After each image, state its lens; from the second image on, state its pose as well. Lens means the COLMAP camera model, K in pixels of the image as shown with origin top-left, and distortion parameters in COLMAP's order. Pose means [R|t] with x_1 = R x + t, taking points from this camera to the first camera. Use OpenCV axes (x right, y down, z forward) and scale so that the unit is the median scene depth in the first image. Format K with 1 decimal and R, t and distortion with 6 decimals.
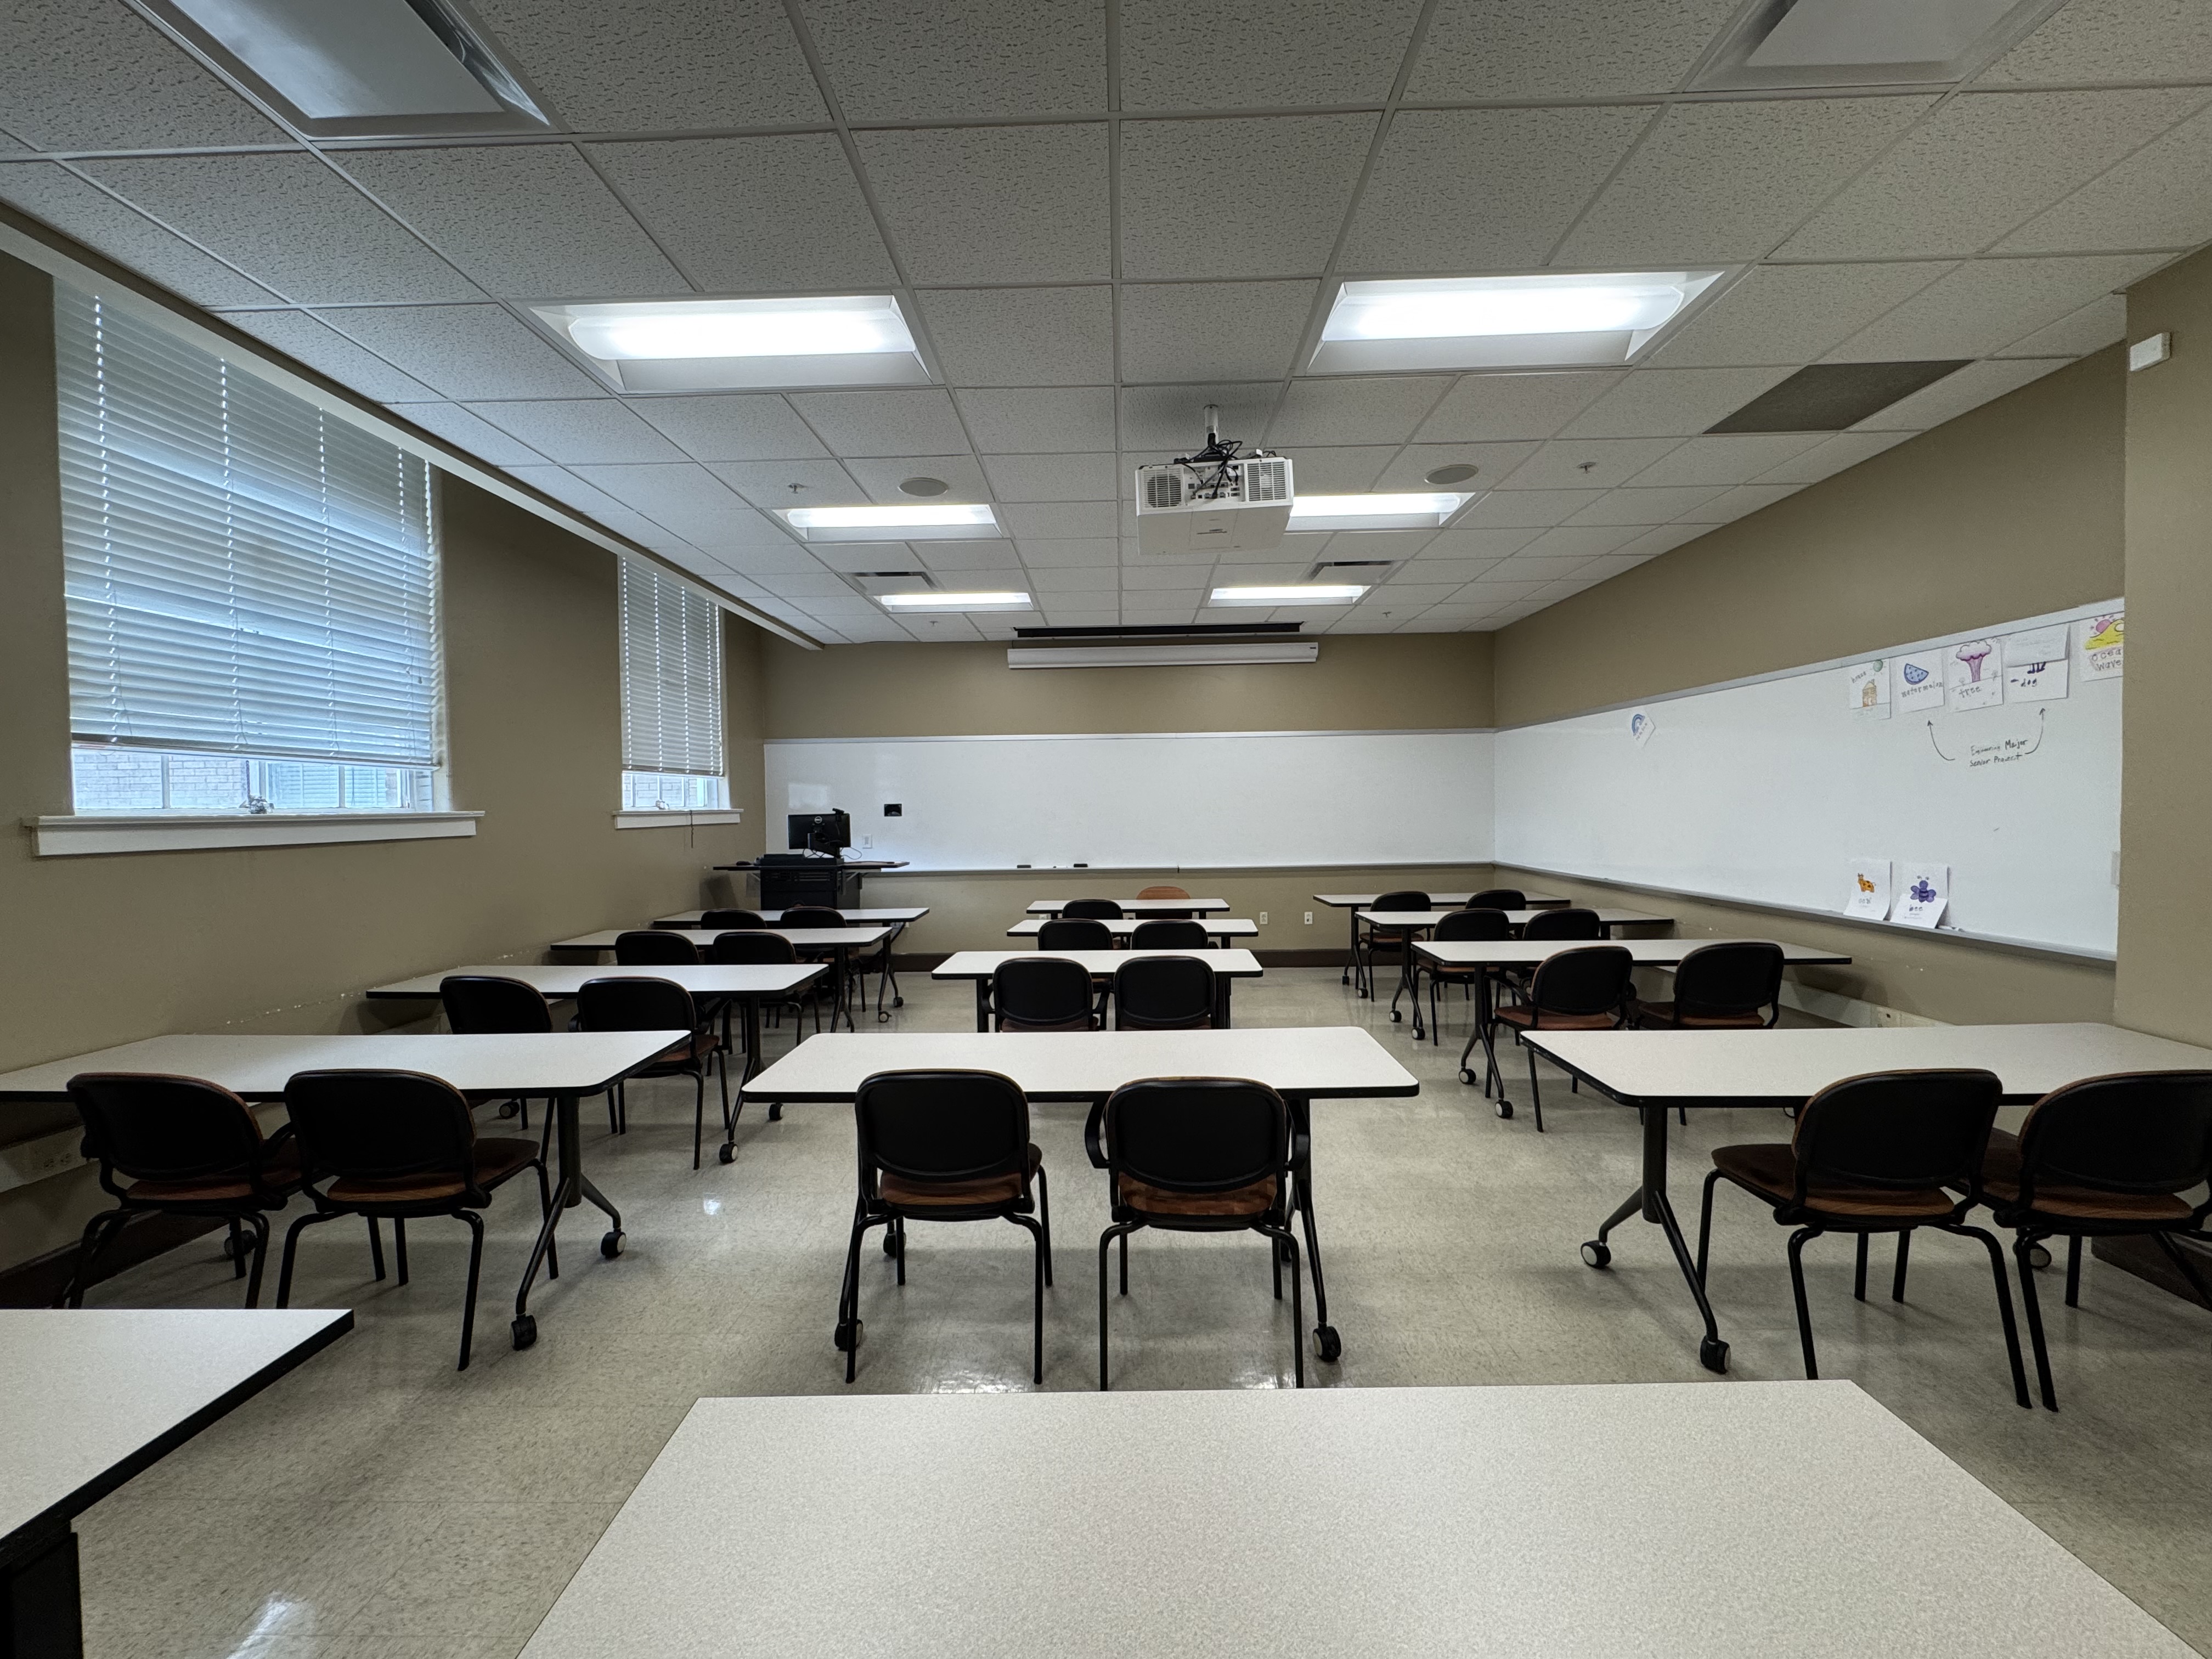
lens RADIAL K [[879.3, 0, 1109.8], [0, 879.3, 829.6], [0, 0, 1]] dist [0.001603, 0.000874]
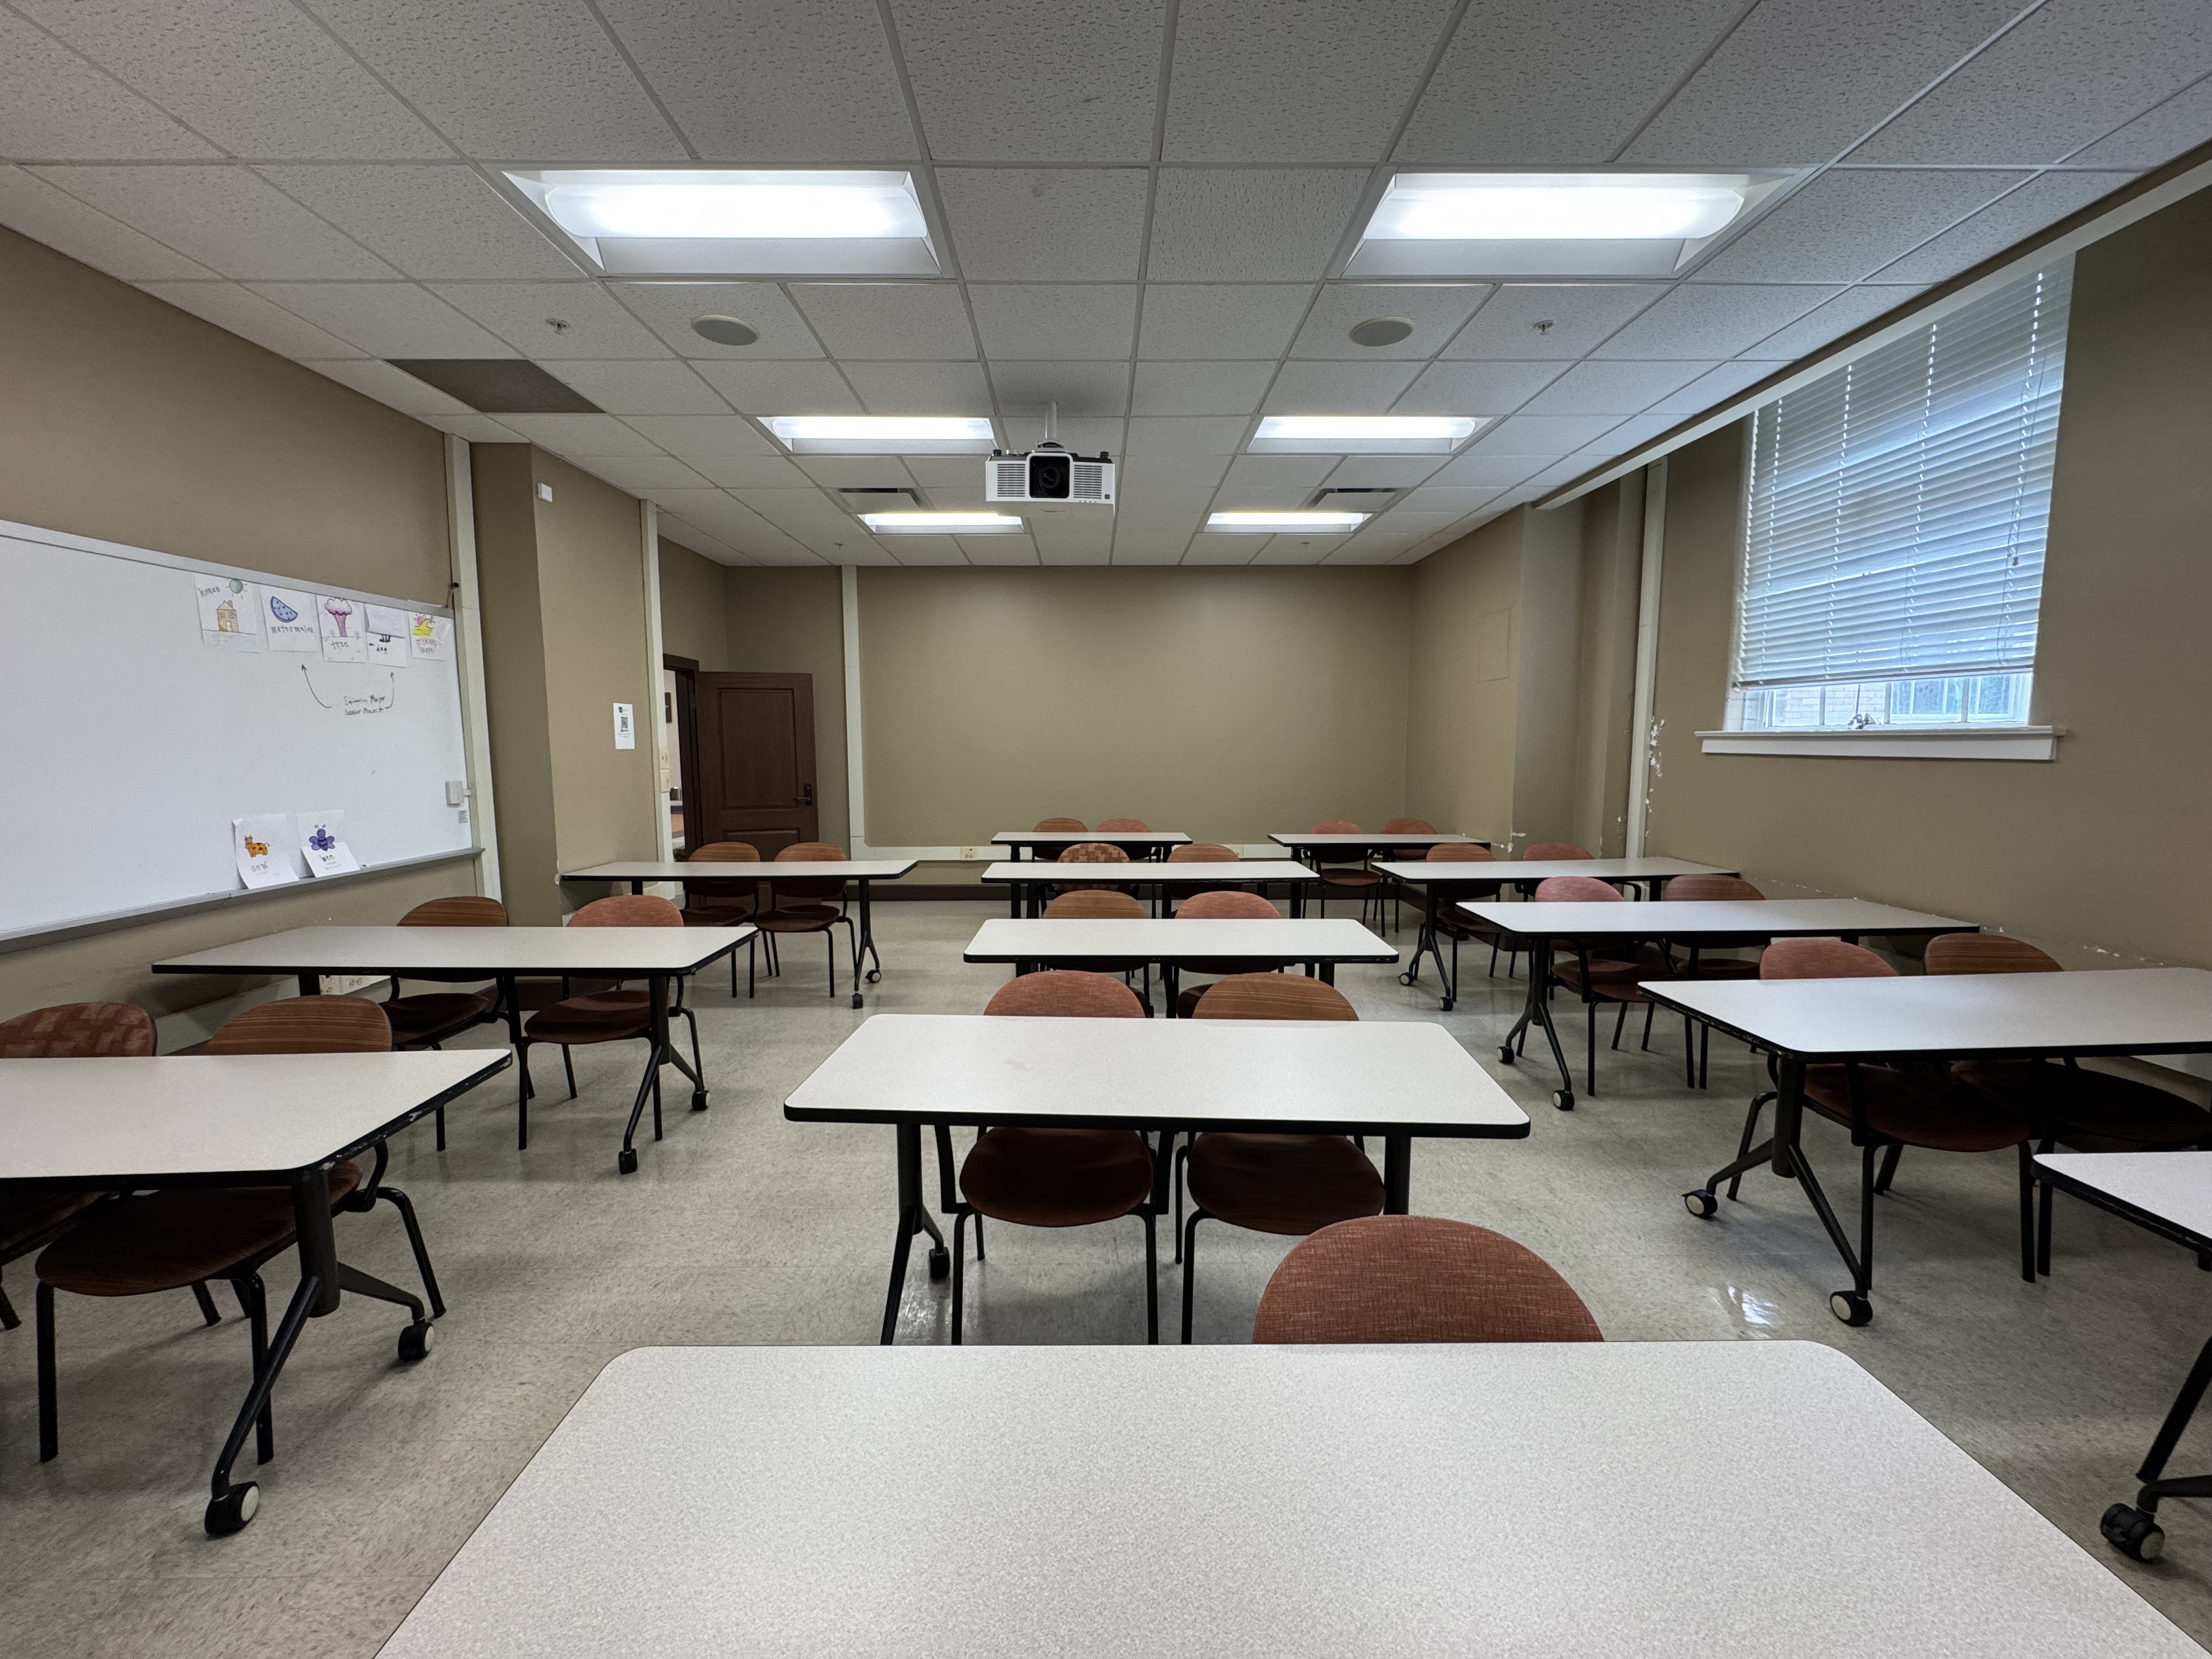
lens RADIAL K [[879.3, 0, 1110.9], [0, 879.3, 835.9], [0, 0, 1]] dist [0.001603, 0.000874]
pose [[-0.999196, 0.023110, -0.032754, 0.077720], [0.018368, 0.990217, 0.138322, -0.055198], [0.035630, 0.137609, -0.989846, 2.041251]]
